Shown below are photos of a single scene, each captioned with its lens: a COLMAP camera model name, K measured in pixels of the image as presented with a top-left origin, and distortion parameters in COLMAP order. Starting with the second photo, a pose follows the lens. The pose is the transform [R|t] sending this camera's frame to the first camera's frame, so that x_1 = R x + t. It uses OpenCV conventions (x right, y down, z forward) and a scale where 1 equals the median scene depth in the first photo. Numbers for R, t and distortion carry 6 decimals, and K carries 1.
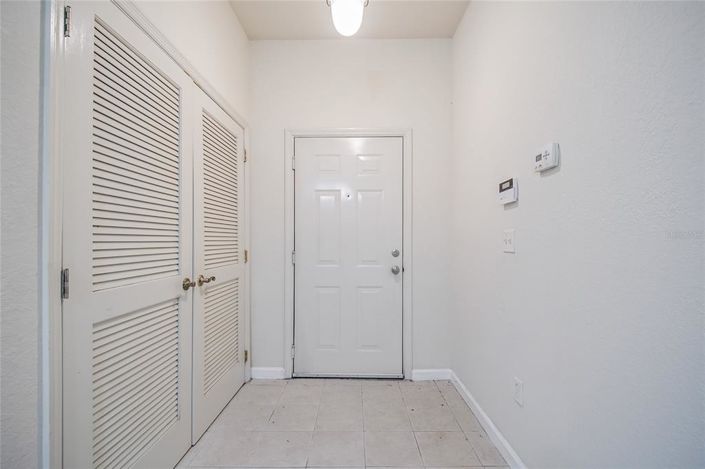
lens RADIAL K [[307.9, 0, 355.4], [0, 307.9, 239.6], [0, 0, 1]] dist [0.000413, -0.017315]
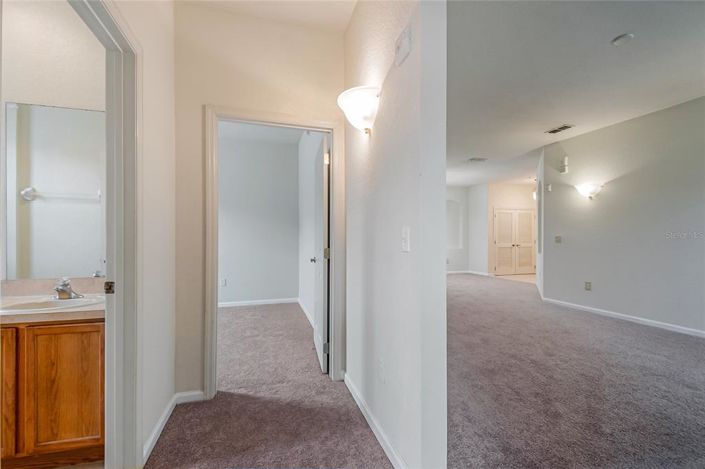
lens RADIAL K [[307.1, 0, 351.5], [0, 307.1, 238.3], [0, 0, 1]] dist [0.000703, -0.009273]
pose [[0.295348, 0.000423, -0.955390, 2.769459], [0.001230, 0.999999, 0.000823, 0.004010], [0.955389, -0.001418, 0.295348, -2.461550]]
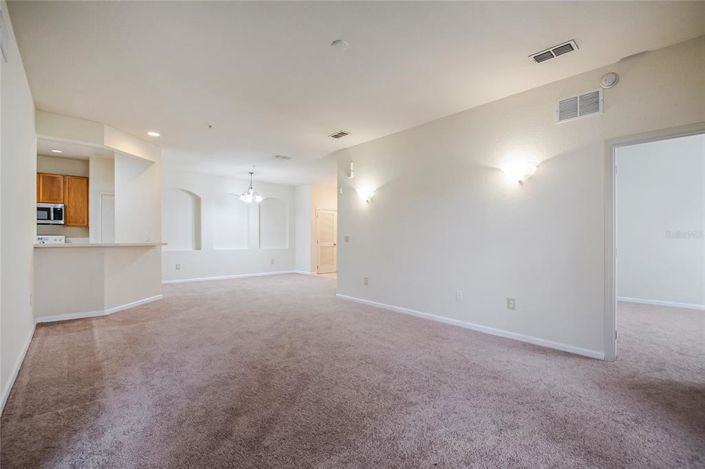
lens RADIAL K [[307.9, 0, 355.4], [0, 307.9, 239.6], [0, 0, 1]] dist [0.000413, -0.017315]
pose [[0.679484, 0.005754, -0.733668, 2.894280], [-0.002412, 0.999981, 0.005609, 0.007625], [0.733687, -0.002041, 0.679485, -1.964281]]
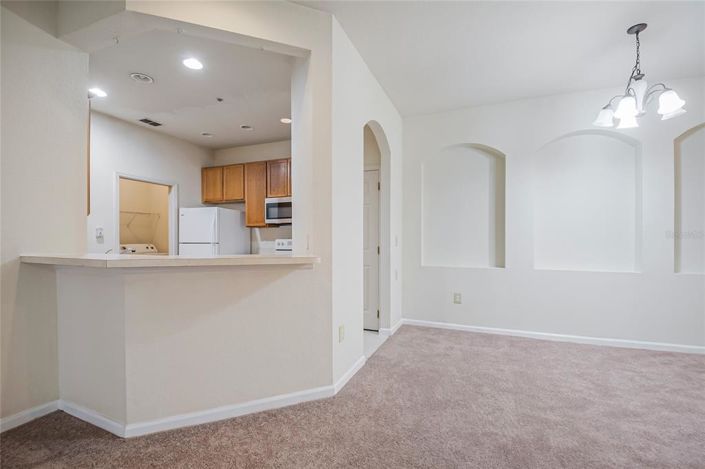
lens RADIAL K [[301.2, 0, 355.2], [0, 301.2, 237.8], [0, 0, 1]] dist [0.001645, -0.014069]
pose [[-0.374922, -0.004824, -0.927044, 0.958650], [0.002505, 0.999978, -0.006217, -0.001152], [0.927053, -0.004653, -0.374902, -1.041137]]
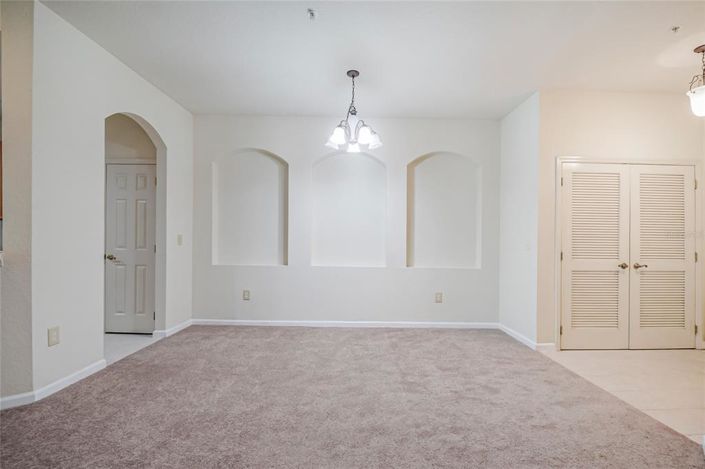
lens RADIAL K [[307.9, 0, 355.4], [0, 307.9, 239.6], [0, 0, 1]] dist [0.000413, -0.017315]
pose [[0.017328, -0.003660, -0.999843, 0.992441], [-0.013265, 0.999904, -0.003890, 0.001226], [0.999762, 0.013330, 0.017278, -0.561648]]
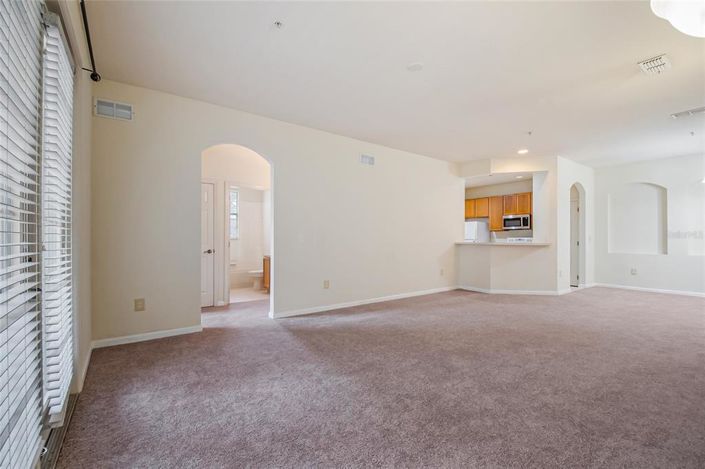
lens RADIAL K [[301.2, 0, 355.2], [0, 301.2, 237.8], [0, 0, 1]] dist [0.001645, -0.014069]
pose [[-0.796777, -0.002286, -0.604269, 2.977162], [0.000034, 0.999993, -0.003828, 0.011521], [0.604273, -0.003071, -0.796771, -0.496796]]
